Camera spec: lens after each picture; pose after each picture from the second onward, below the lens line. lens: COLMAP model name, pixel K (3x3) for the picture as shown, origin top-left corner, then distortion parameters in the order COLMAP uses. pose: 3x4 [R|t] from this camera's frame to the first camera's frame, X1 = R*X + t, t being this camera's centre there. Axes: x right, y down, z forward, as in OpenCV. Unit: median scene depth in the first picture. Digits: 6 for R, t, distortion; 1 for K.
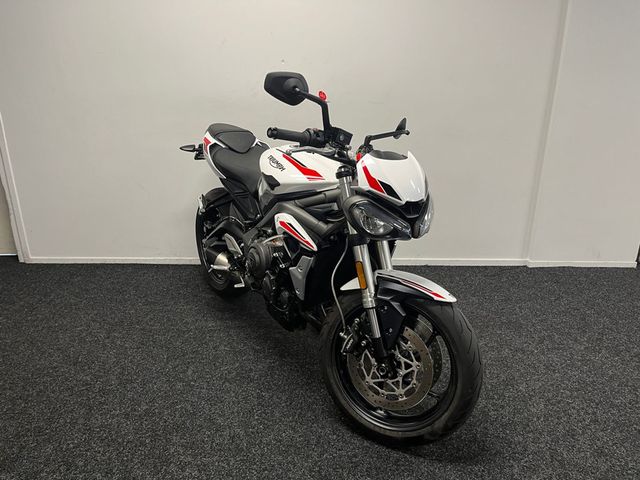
lens RADIAL K [[482.5, 0, 321.0], [0, 482.5, 240.2], [0, 0, 1]] dist [0.080196, -0.110994]
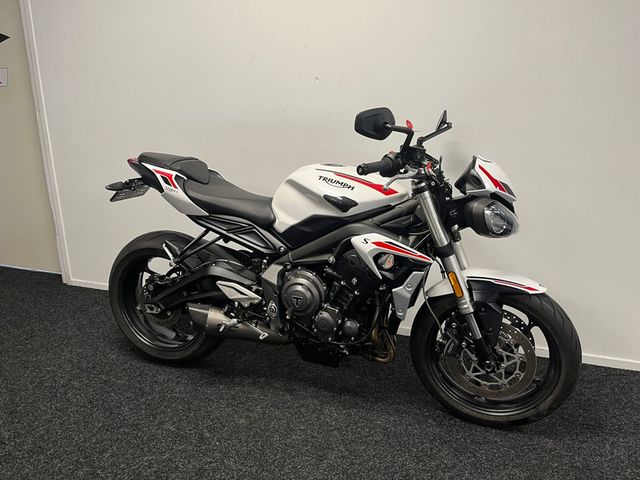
lens RADIAL K [[482.5, 0, 321.6], [0, 482.5, 244.1], [0, 0, 1]] dist [0.080196, -0.110994]
pose [[0.948800, 0.089126, -0.303042, 0.240830], [-0.107272, 0.993267, -0.043735, -0.063344], [0.297104, 0.074004, 0.951973, 0.281386]]
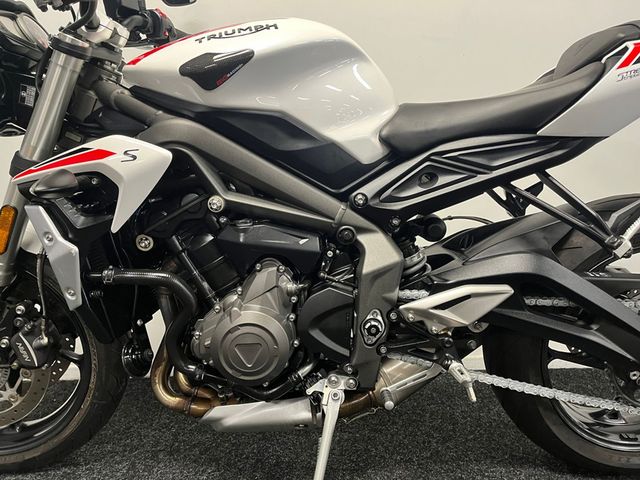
lens RADIAL K [[482.5, 0, 319.2], [0, 482.5, 234.4], [0, 0, 1]] dist [0.080196, -0.110994]
pose [[0.998768, -0.014341, 0.047497, -0.044684], [0.023310, 0.980713, -0.194059, 0.011867], [-0.043798, 0.194927, 0.979839, 0.670251]]
